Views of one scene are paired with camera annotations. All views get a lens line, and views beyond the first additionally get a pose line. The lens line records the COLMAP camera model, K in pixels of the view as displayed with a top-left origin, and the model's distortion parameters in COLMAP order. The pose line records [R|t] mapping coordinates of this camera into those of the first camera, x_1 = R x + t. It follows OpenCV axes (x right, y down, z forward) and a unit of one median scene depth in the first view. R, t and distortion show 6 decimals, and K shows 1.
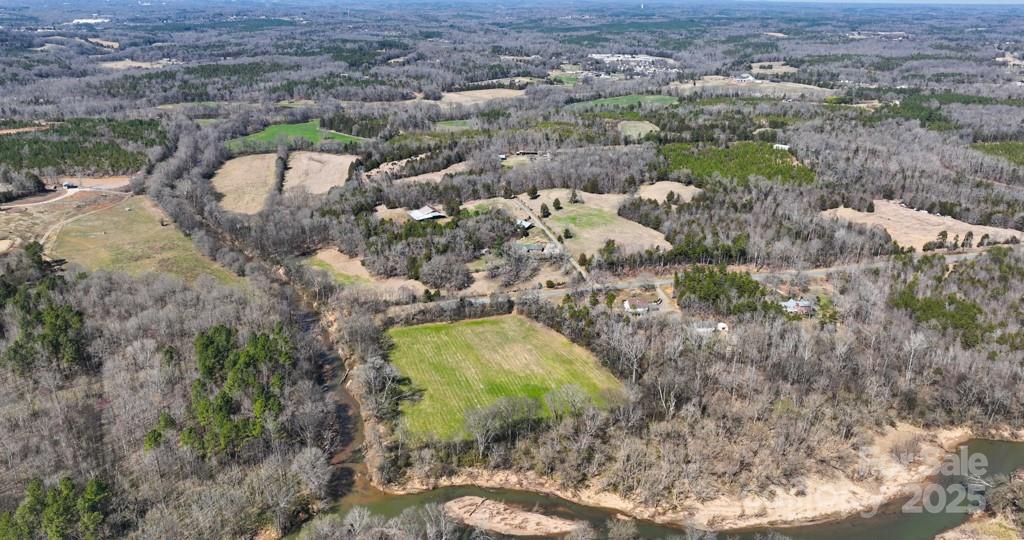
lens RADIAL K [[744.9, 0, 495.4], [0, 744.9, 269.3], [0, 0, 1]] dist [0.000111, 0.000453]
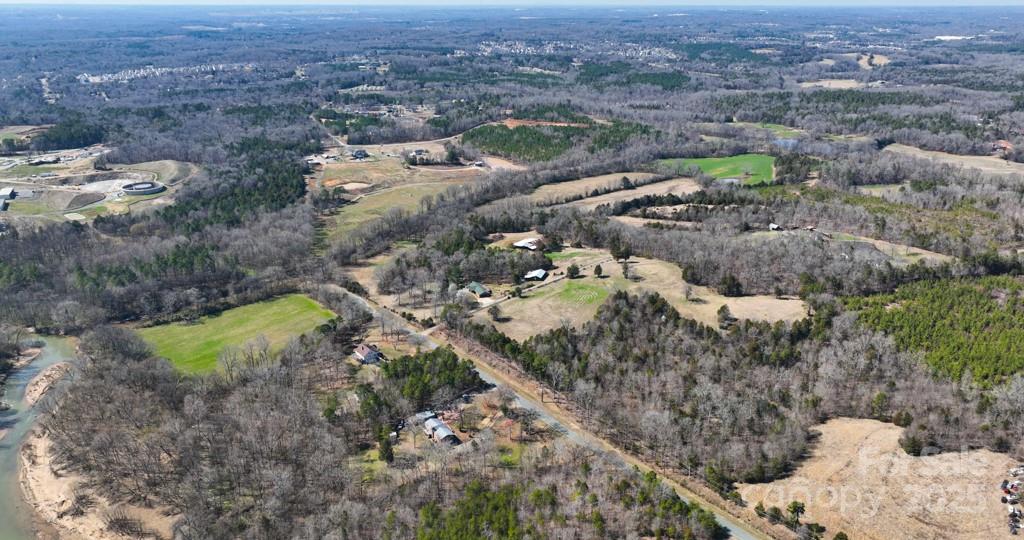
lens RADIAL K [[744.9, 0, 495.4], [0, 744.9, 269.3], [0, 0, 1]] dist [0.000111, 0.000453]
pose [[0.444522, 0.291625, -0.846968, 0.674988], [-0.305500, 0.938190, 0.162695, -0.169153], [0.842063, 0.186427, 0.506137, 0.389950]]
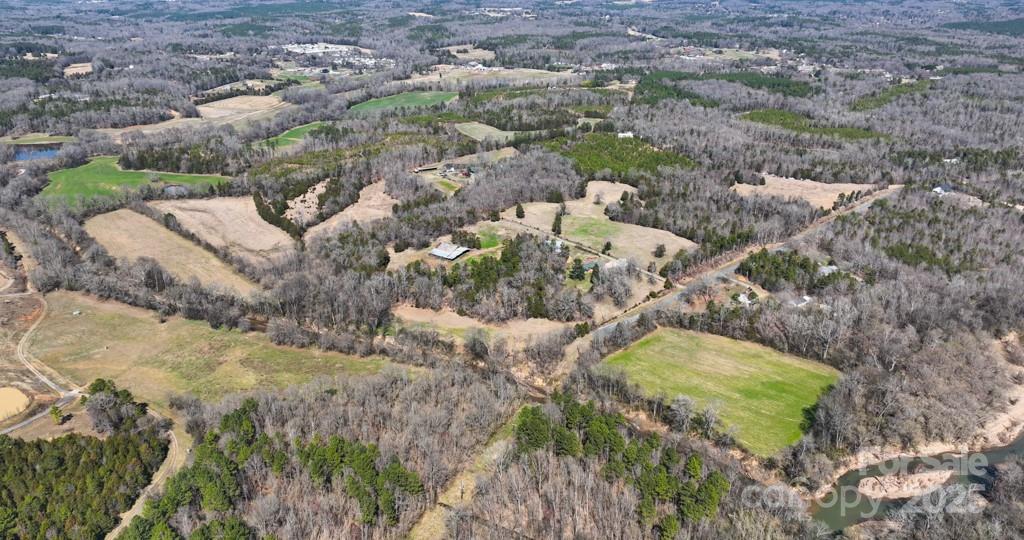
lens RADIAL K [[744.9, 0, 495.4], [0, 744.9, 269.3], [0, 0, 1]] dist [0.000111, 0.000453]
pose [[0.868267, -0.197779, 0.454968, -0.383897], [0.182894, 0.980111, 0.077026, -0.089247], [-0.461153, 0.016332, 0.887170, 0.061649]]
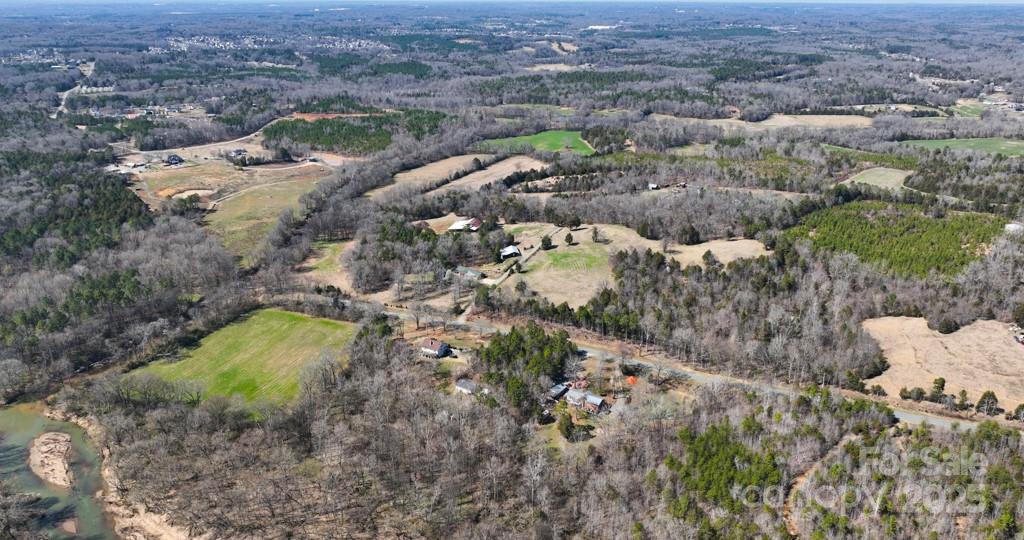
lens RADIAL K [[744.9, 0, 495.4], [0, 744.9, 269.3], [0, 0, 1]] dist [0.000111, 0.000453]
pose [[0.779168, 0.206416, -0.591852, 0.494505], [-0.211893, 0.975374, 0.061219, -0.075894], [0.589913, 0.077710, 0.803719, 0.175554]]
